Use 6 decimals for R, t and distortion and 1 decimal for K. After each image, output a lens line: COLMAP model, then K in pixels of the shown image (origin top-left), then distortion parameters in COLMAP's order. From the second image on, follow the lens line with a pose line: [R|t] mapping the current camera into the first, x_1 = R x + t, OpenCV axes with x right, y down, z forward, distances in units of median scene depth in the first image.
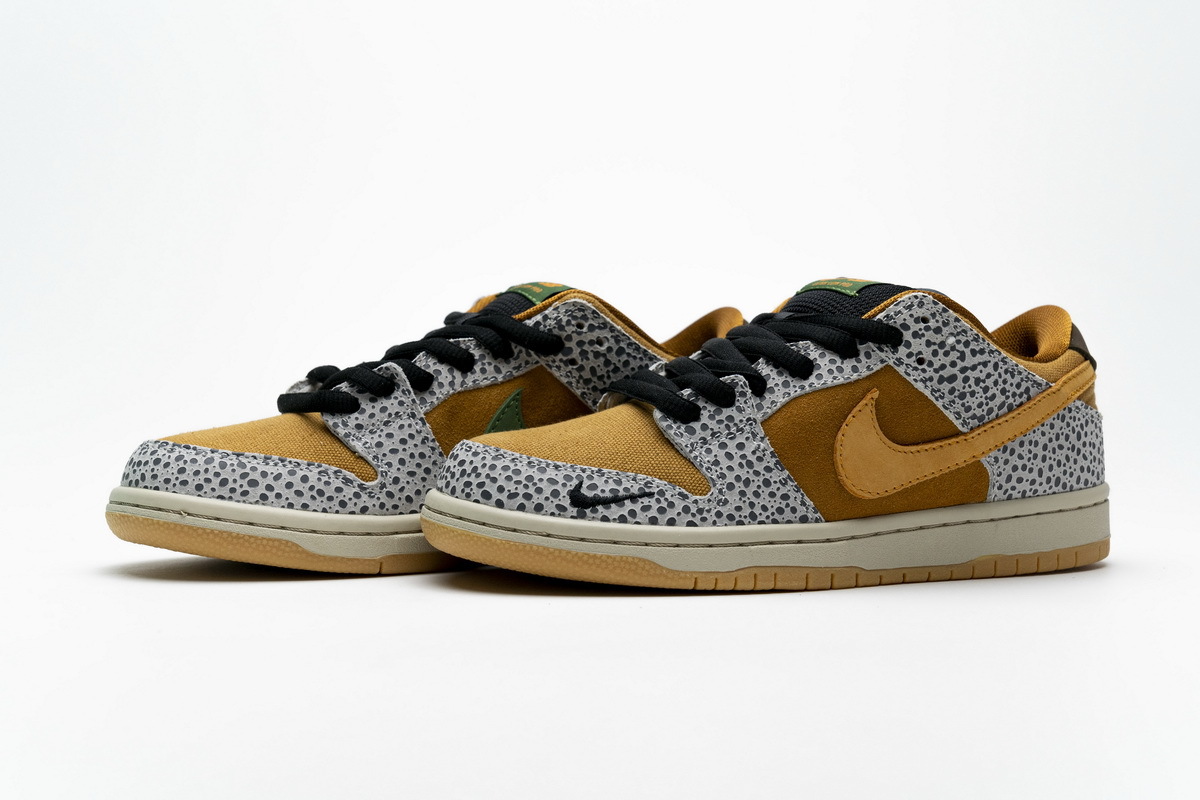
lens RADIAL K [[2046.4, 0, 599.7], [0, 2046.4, 403.1], [0, 0, 1]] dist [-0.078515, 0.000000]
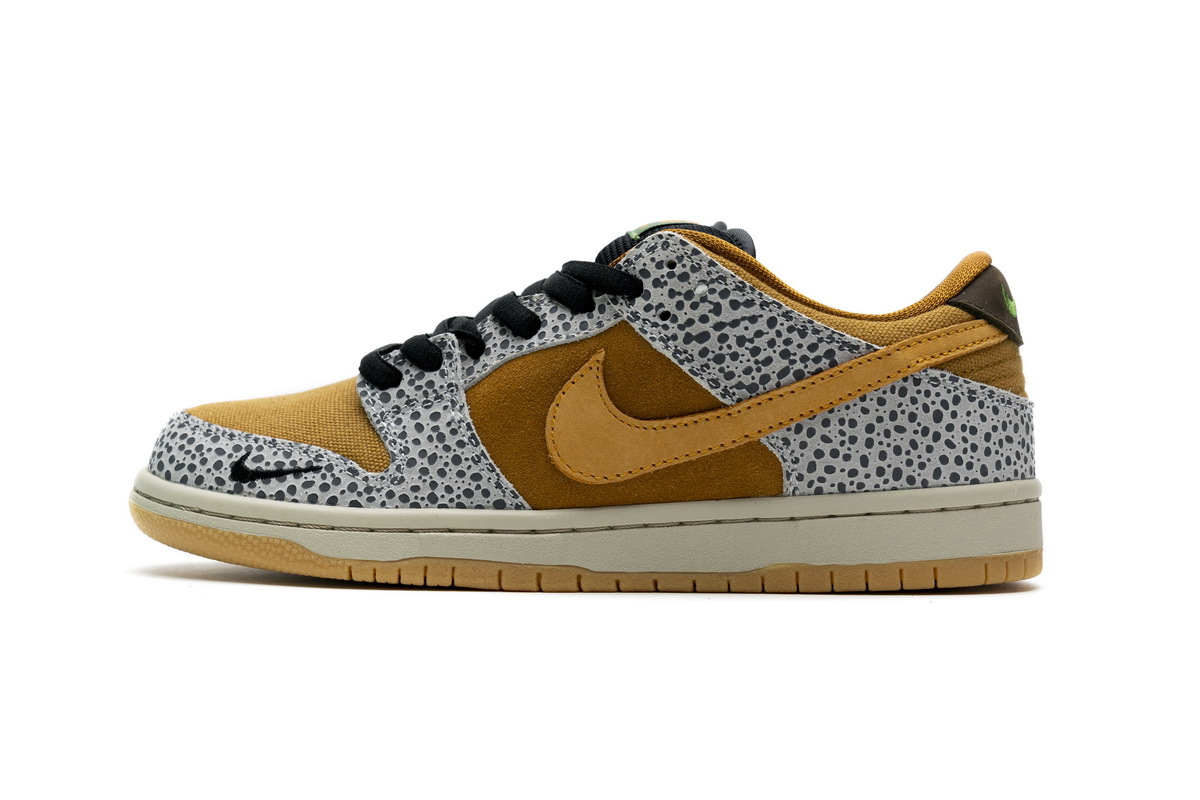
lens RADIAL K [[2392.7, 0, 600.7], [0, 2392.7, 395.7], [0, 0, 1]] dist [-0.056995, 0.000000]
pose [[0.883786, 0.002542, -0.467884, 0.582153], [-0.017525, 0.999463, -0.027674, 0.038068], [0.467562, 0.032658, 0.883357, 0.154554]]
